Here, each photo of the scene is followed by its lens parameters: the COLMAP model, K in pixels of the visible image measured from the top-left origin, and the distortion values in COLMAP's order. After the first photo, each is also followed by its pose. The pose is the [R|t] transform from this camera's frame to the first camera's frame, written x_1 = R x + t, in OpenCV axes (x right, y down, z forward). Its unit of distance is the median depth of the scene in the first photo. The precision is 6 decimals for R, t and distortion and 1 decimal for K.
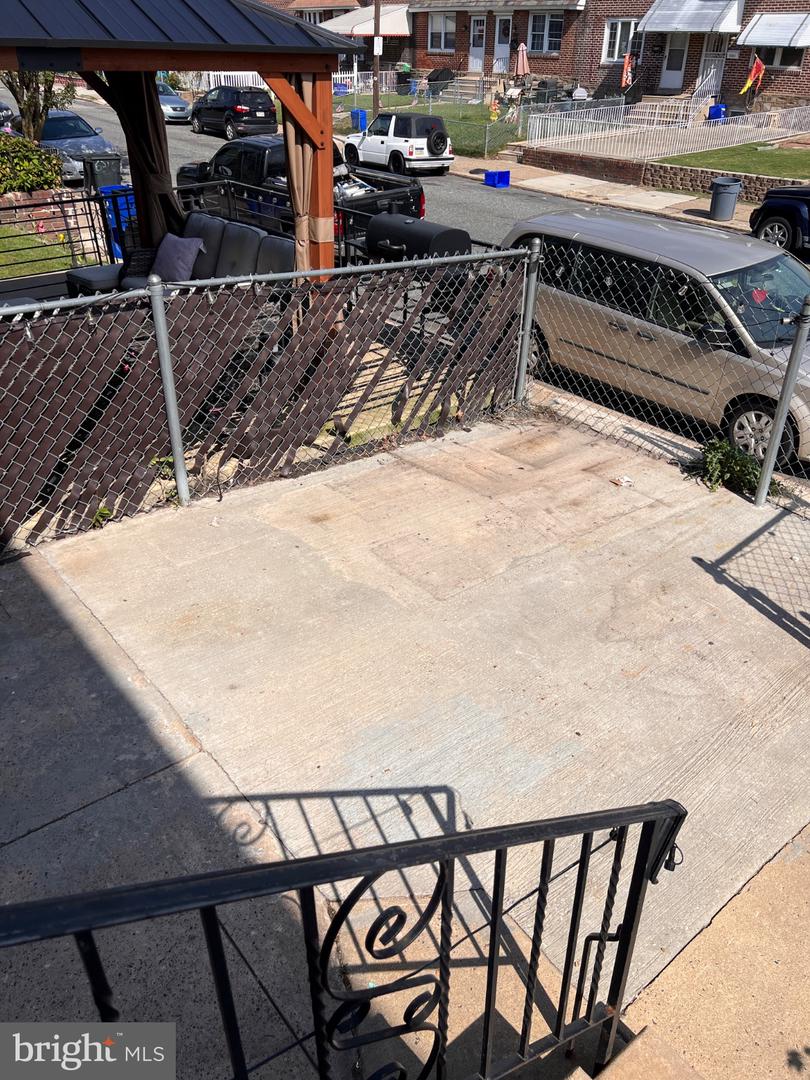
lens RADIAL K [[808.9, 0, 408.6], [0, 808.9, 531.9], [0, 0, 1]] dist [0.059152, -0.063400]
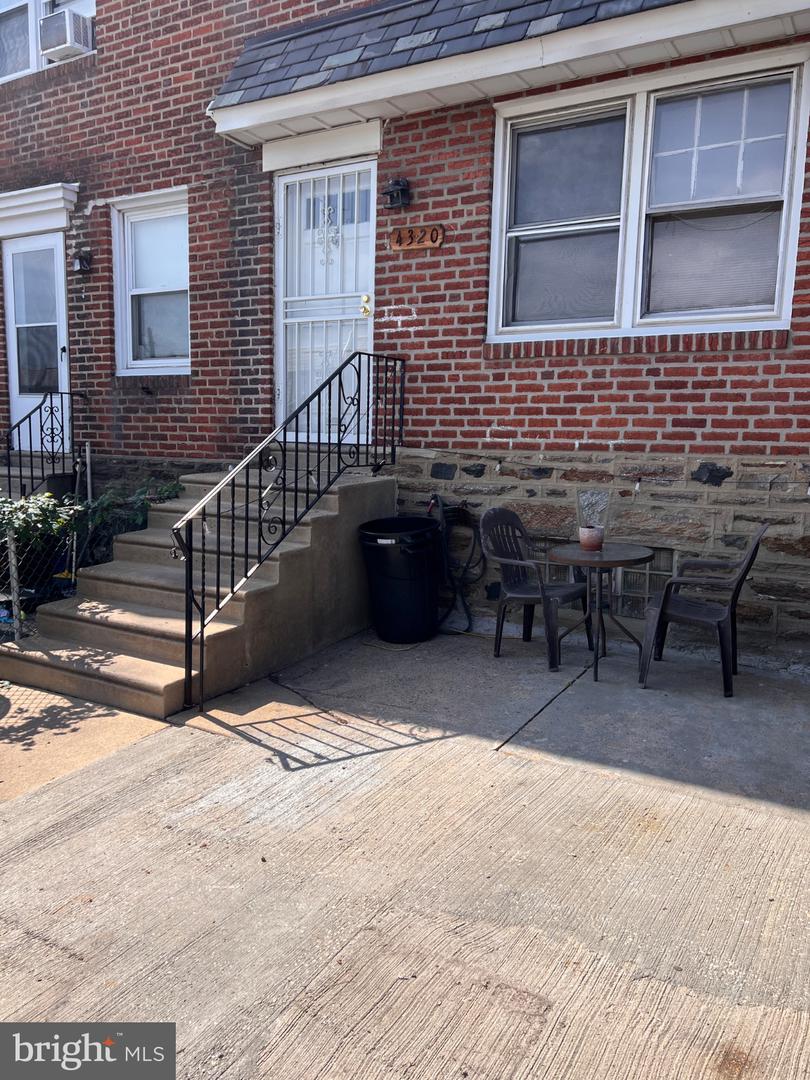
lens RADIAL K [[808.9, 0, 402.0], [0, 808.9, 547.8], [0, 0, 1]] dist [0.059152, -0.063400]
pose [[-0.939541, 0.024858, -0.341532, 0.301646], [-0.198741, 0.772618, 0.602962, -0.709707], [0.278862, 0.634384, -0.720966, 1.736109]]
